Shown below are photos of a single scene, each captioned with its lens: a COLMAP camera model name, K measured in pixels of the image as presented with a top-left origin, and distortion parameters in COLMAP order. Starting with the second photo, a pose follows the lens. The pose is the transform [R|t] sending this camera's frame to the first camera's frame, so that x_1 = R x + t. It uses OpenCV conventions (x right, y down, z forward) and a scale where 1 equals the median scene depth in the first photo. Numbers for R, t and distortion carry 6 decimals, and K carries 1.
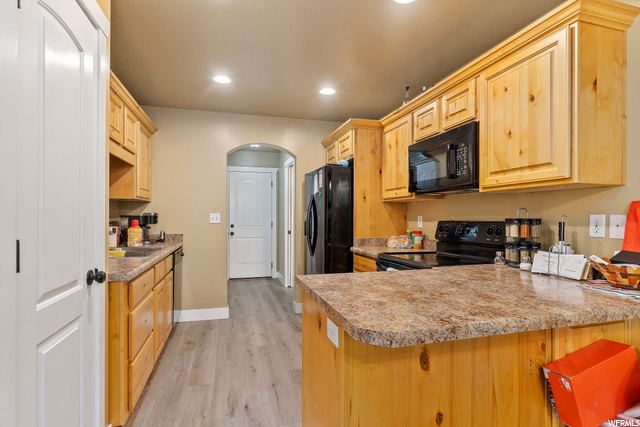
lens RADIAL K [[332.3, 0, 321.3], [0, 332.3, 215.1], [0, 0, 1]] dist [-0.004099, -0.000824]
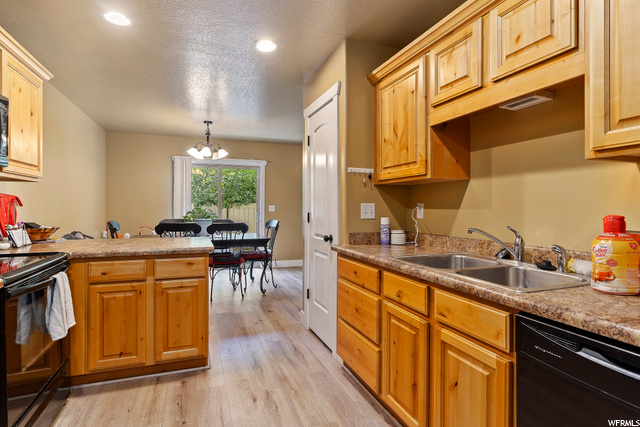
lens RADIAL K [[332.3, 0, 318.8], [0, 332.3, 212.7], [0, 0, 1]] dist [-0.004099, -0.000824]
pose [[-0.996595, 0.000157, -0.082452, -0.286801], [-0.001075, 0.999889, 0.014892, 0.009467], [0.082445, 0.014930, -0.996484, 1.703491]]
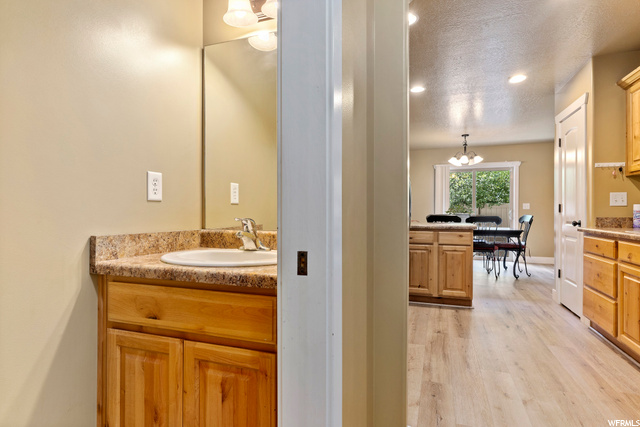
lens RADIAL K [[332.3, 0, 320.1], [0, 332.3, 213.3], [0, 0, 1]] dist [-0.004099, -0.000824]
pose [[-0.812509, -0.000051, 0.582948, -0.347642], [0.001650, 0.999996, 0.002388, 0.066511], [-0.582946, 0.002903, -0.812506, 2.282105]]
